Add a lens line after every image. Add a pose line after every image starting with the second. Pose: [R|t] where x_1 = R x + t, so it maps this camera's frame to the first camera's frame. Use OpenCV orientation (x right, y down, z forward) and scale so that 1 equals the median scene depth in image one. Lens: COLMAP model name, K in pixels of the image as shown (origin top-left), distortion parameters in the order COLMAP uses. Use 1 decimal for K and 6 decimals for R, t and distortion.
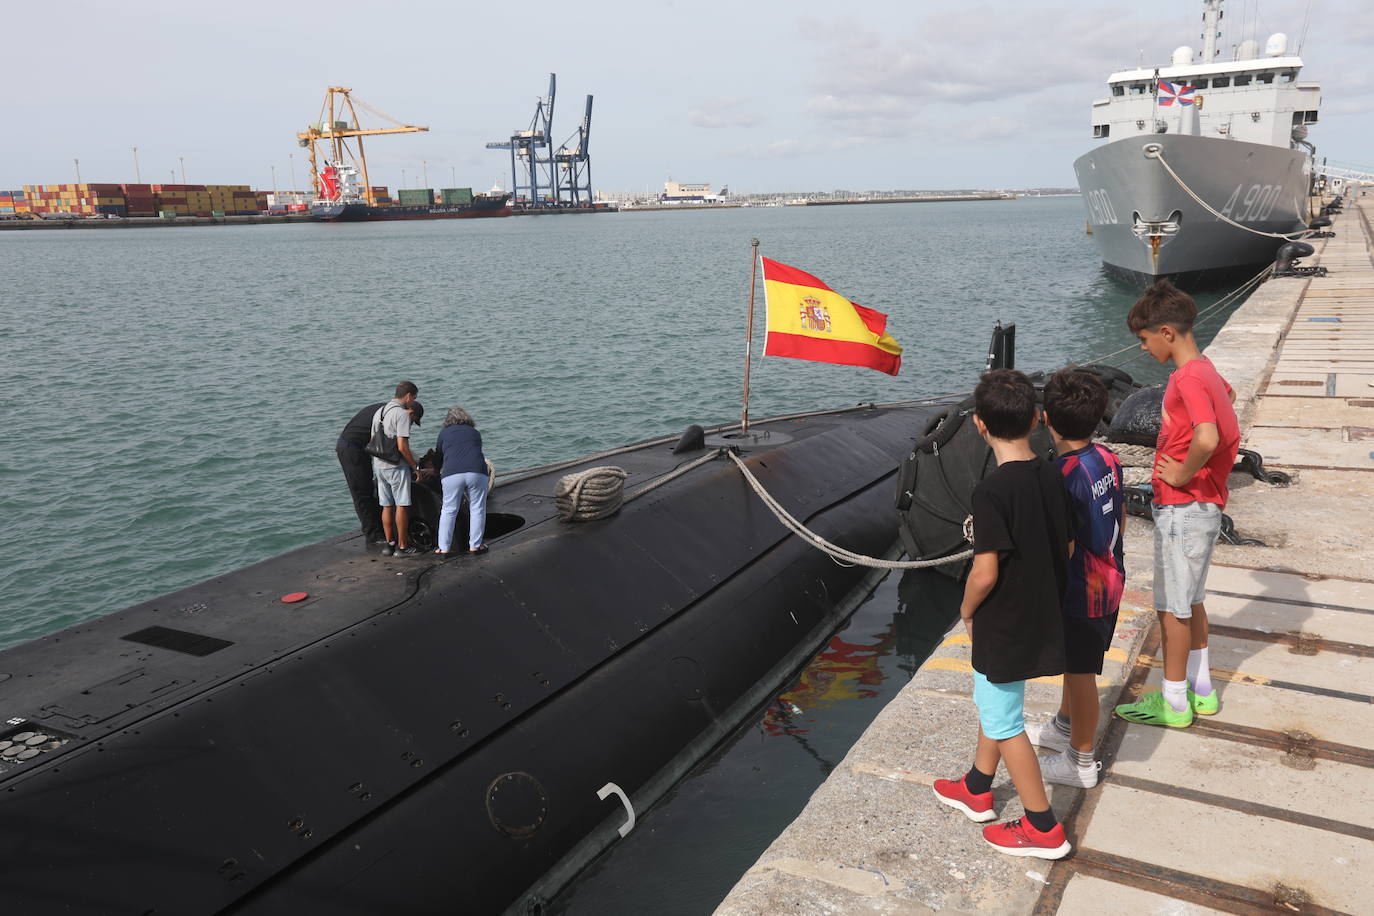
lens RADIAL K [[1106.6, 0, 697.7], [0, 1106.6, 470.0], [0, 0, 1]] dist [-0.010042, 0.072312]
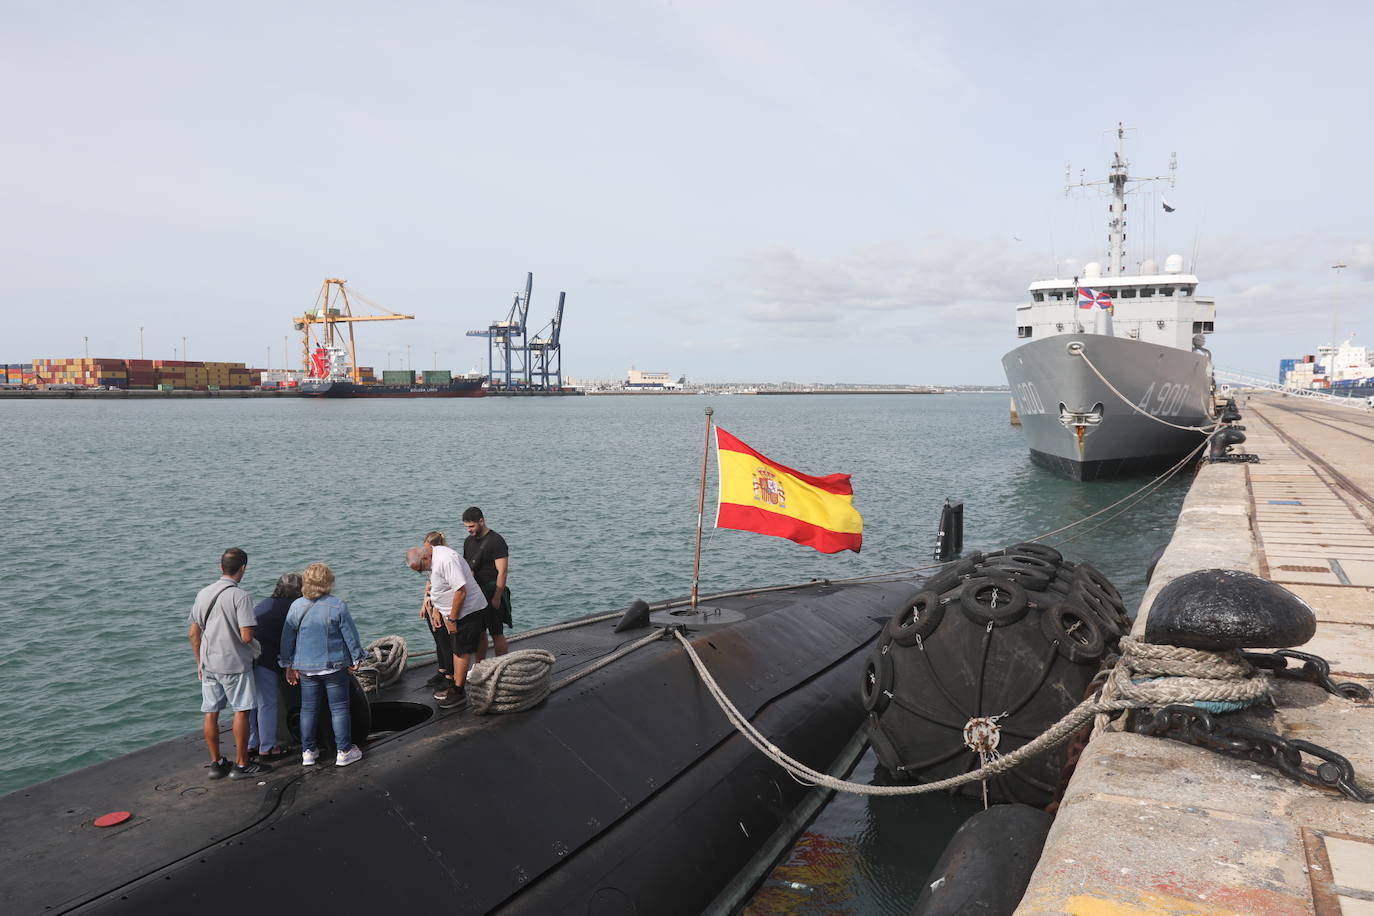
lens RADIAL K [[1035.6, 0, 700.7], [0, 1035.6, 462.2], [0, 0, 1]] dist [-0.032737, 0.079540]
pose [[0.998802, 0.023489, 0.042934, 0.009958], [-0.016020, 0.985880, -0.166685, -0.011877], [-0.046244, 0.165798, 0.985075, 0.133291]]
